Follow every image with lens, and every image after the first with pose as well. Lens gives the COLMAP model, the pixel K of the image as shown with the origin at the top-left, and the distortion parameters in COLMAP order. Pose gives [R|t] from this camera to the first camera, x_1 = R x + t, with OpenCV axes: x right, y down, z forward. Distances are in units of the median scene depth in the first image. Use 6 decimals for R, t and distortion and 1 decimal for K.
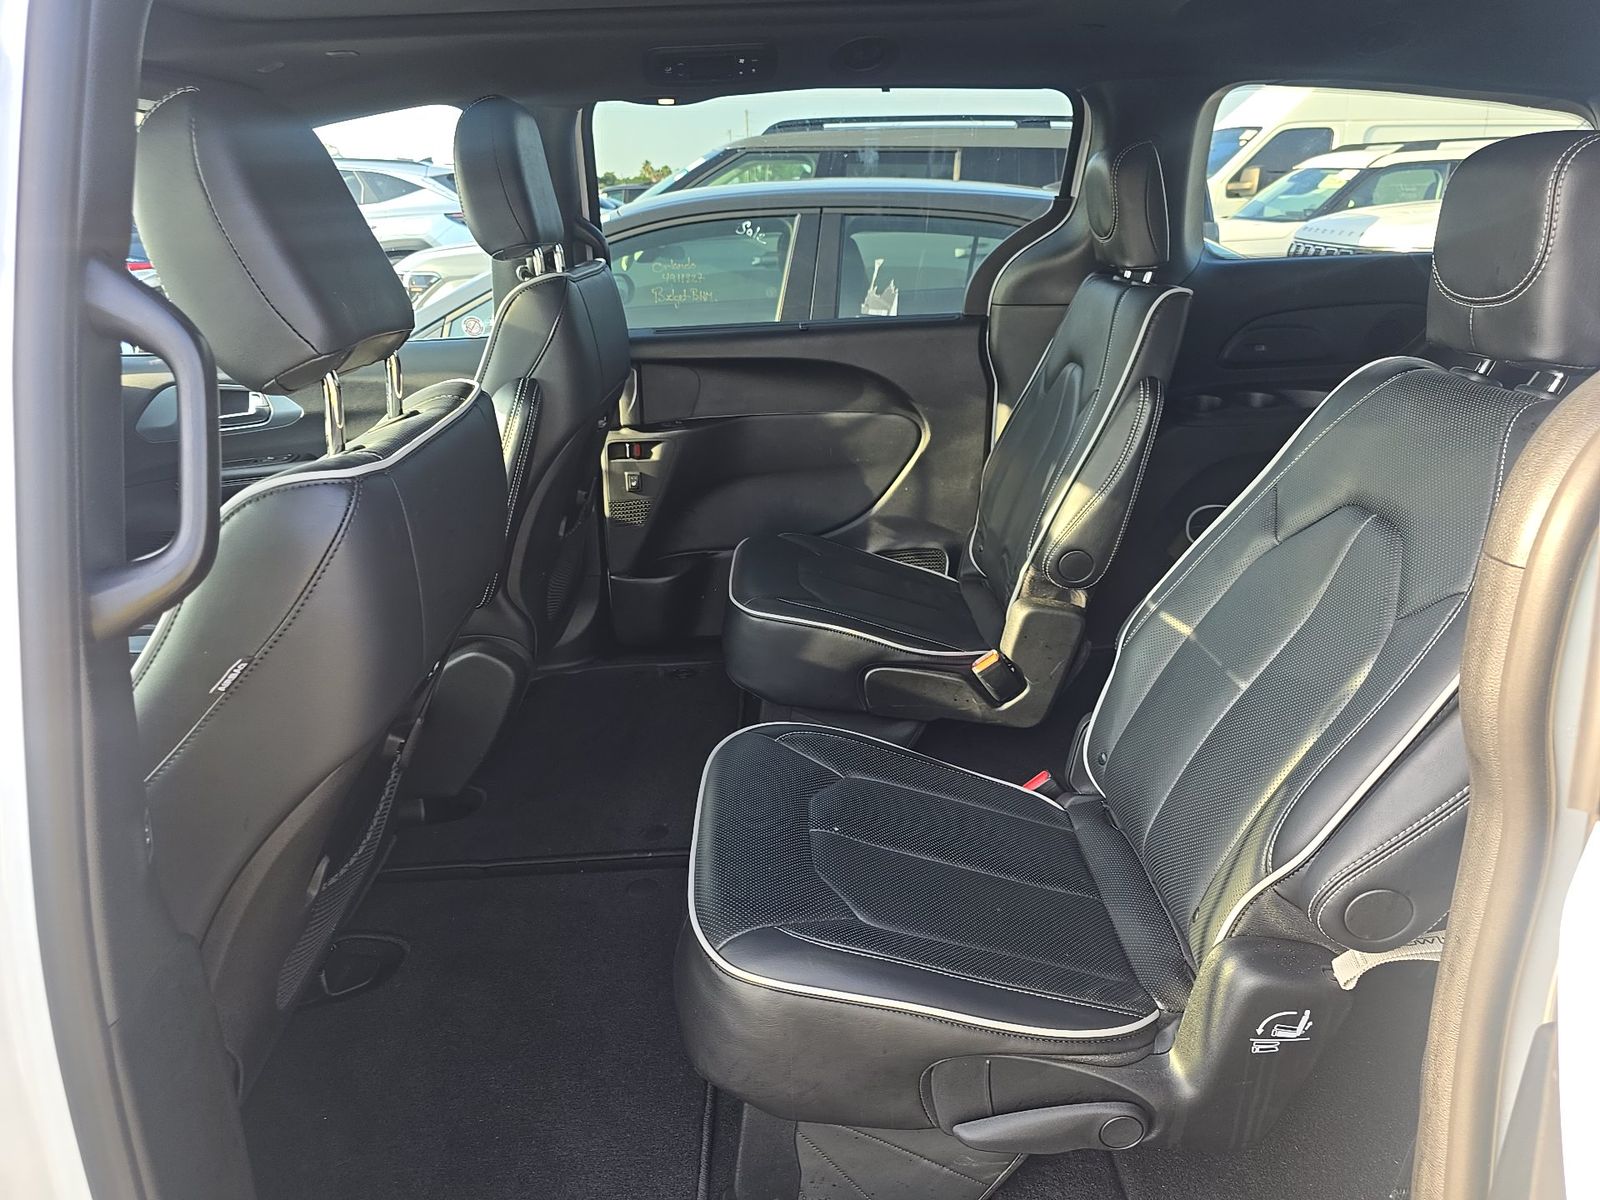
lens RADIAL K [[1056.2, 0, 796.3], [0, 1056.2, 605.6], [0, 0, 1]] dist [0.024330, -0.022947]
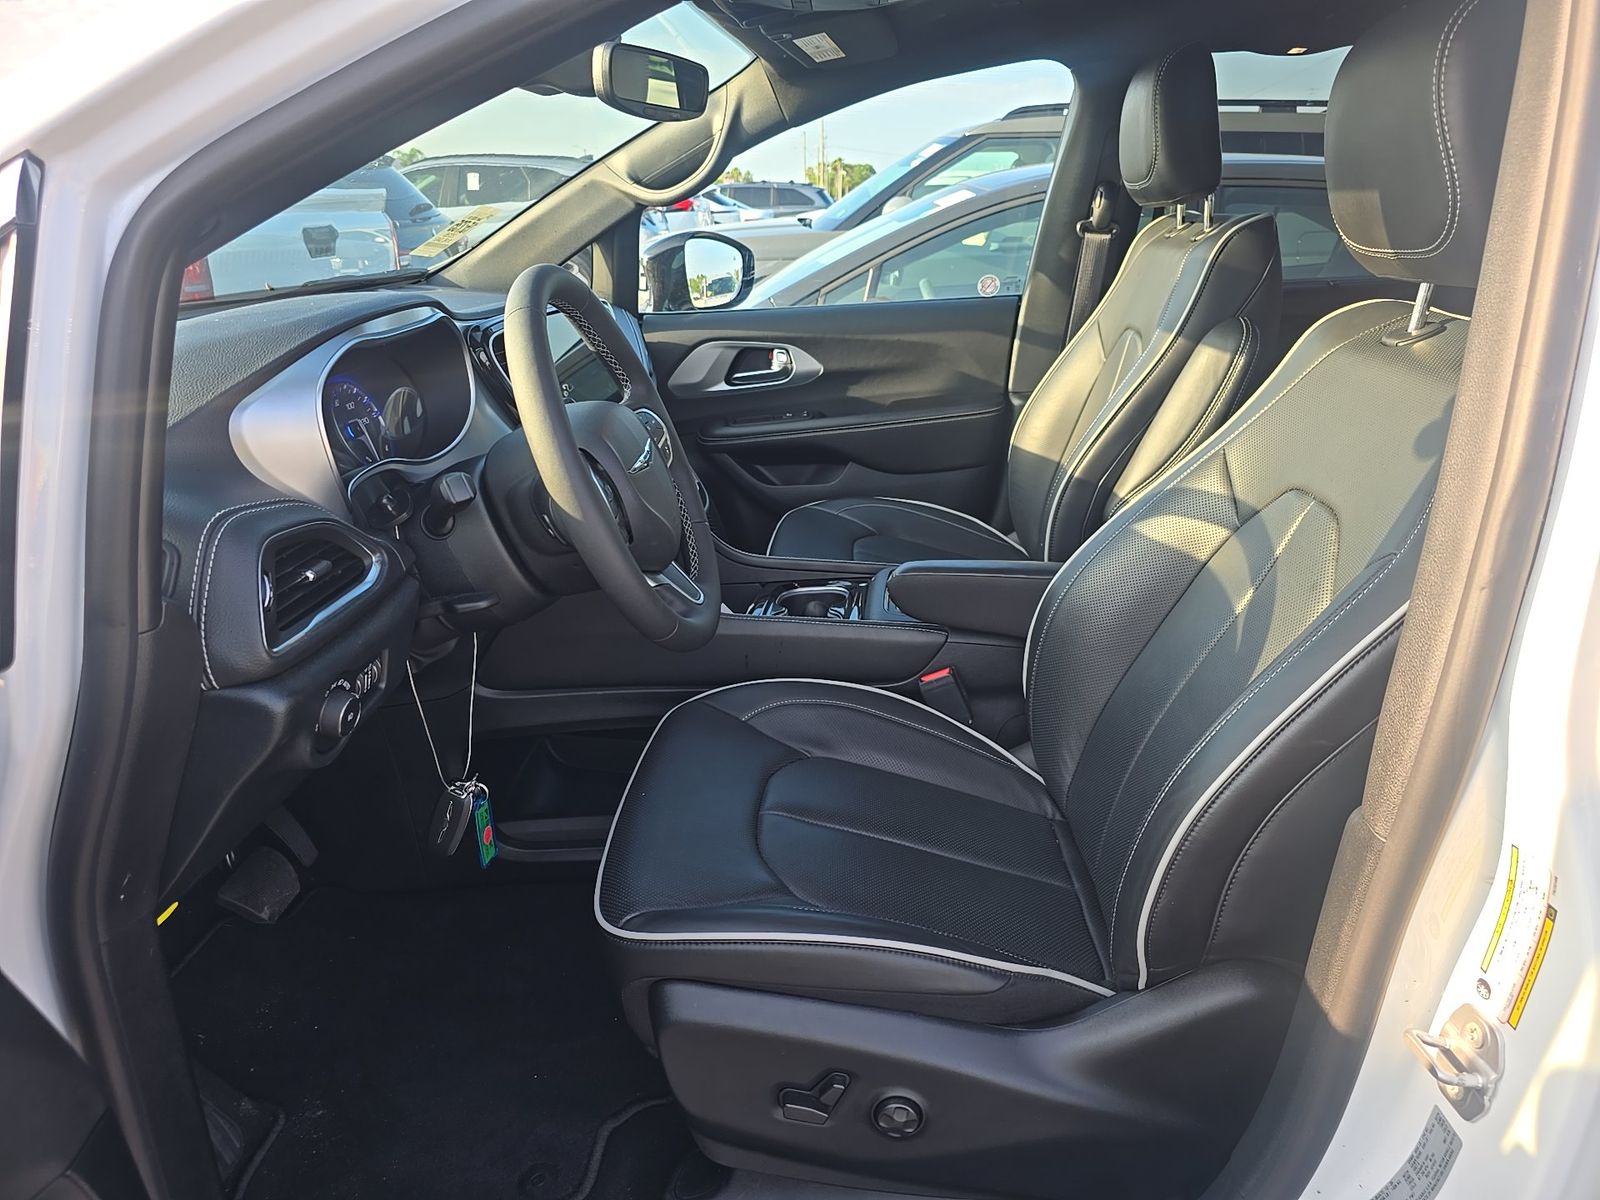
lens RADIAL K [[1056.2, 0, 809.9], [0, 1056.2, 615.7], [0, 0, 1]] dist [0.024330, -0.022947]
pose [[0.998357, 0.021832, -0.052969, -0.281288], [-0.021442, 0.999739, 0.007929, 0.031552], [0.053128, -0.006780, 0.998565, -0.013927]]
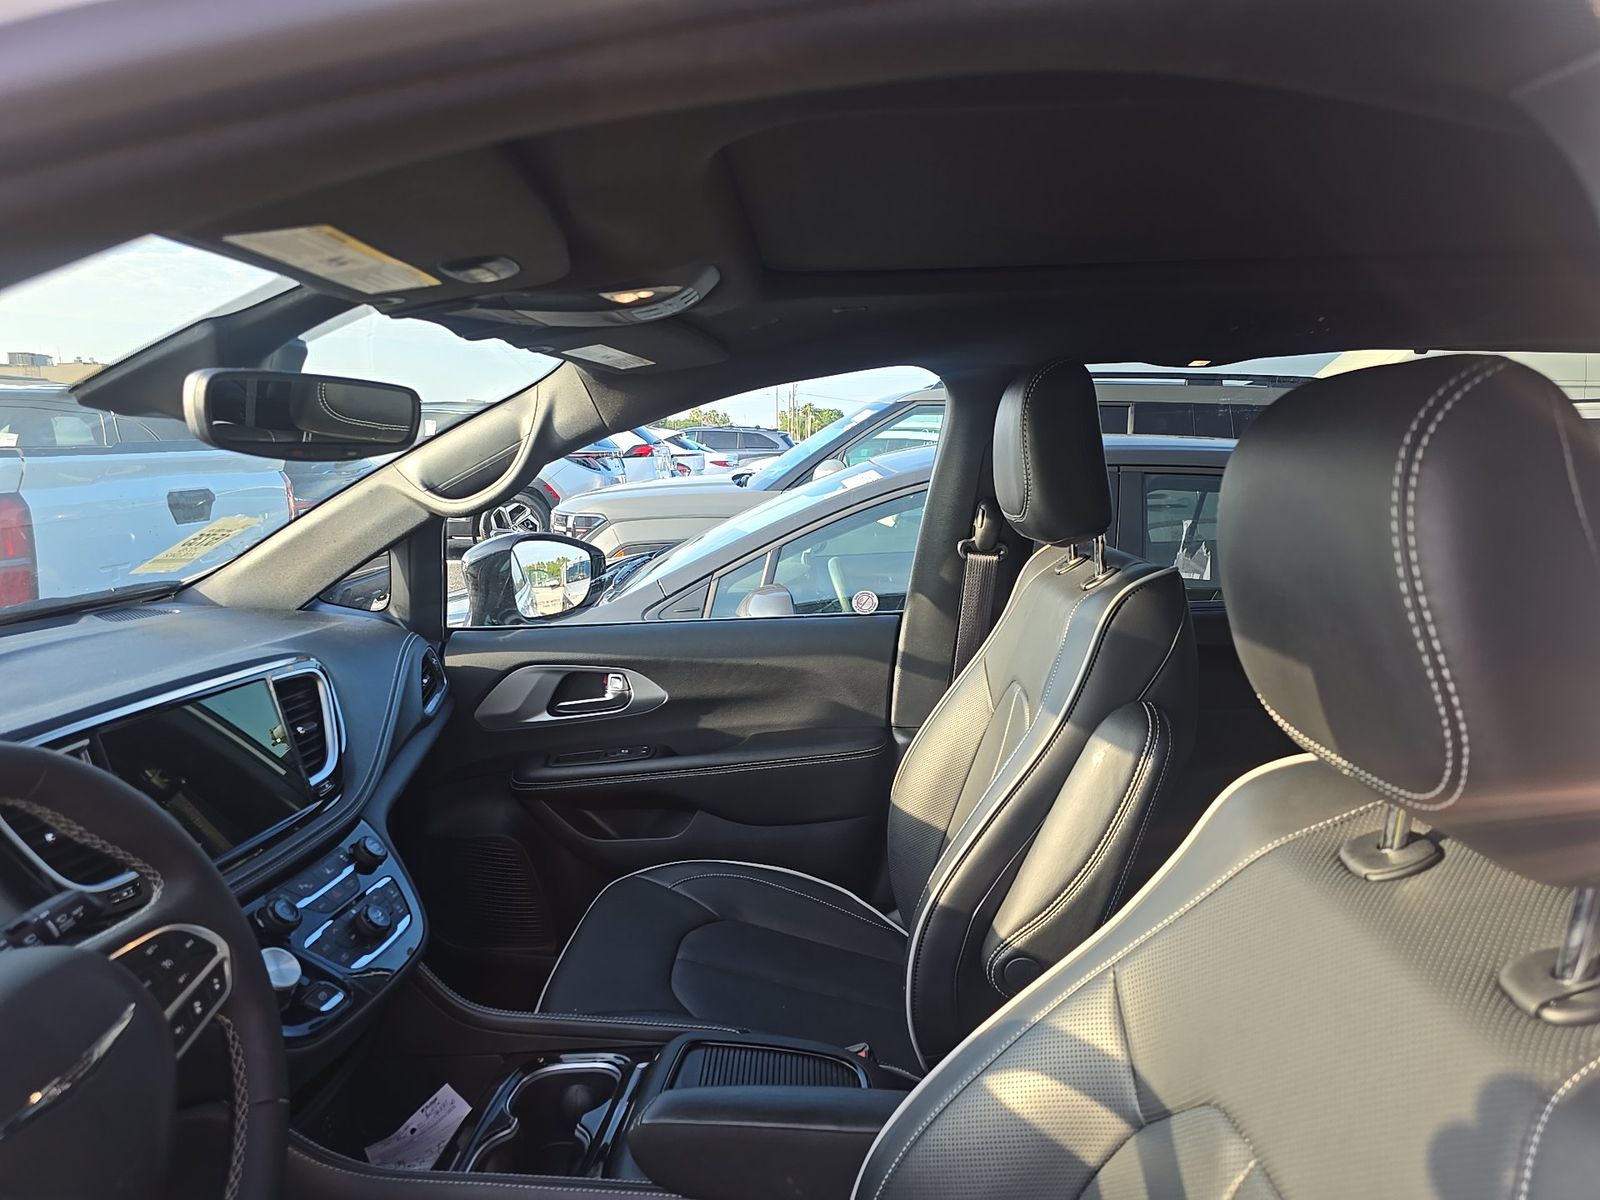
lens RADIAL K [[1056.2, 0, 805.1], [0, 1056.2, 606.5], [0, 0, 1]] dist [0.024330, -0.022947]
pose [[0.999291, 0.019904, -0.031947, -0.221810], [-0.026156, 0.977538, -0.209132, -0.053940], [0.027067, 0.209820, 0.977365, 0.110825]]
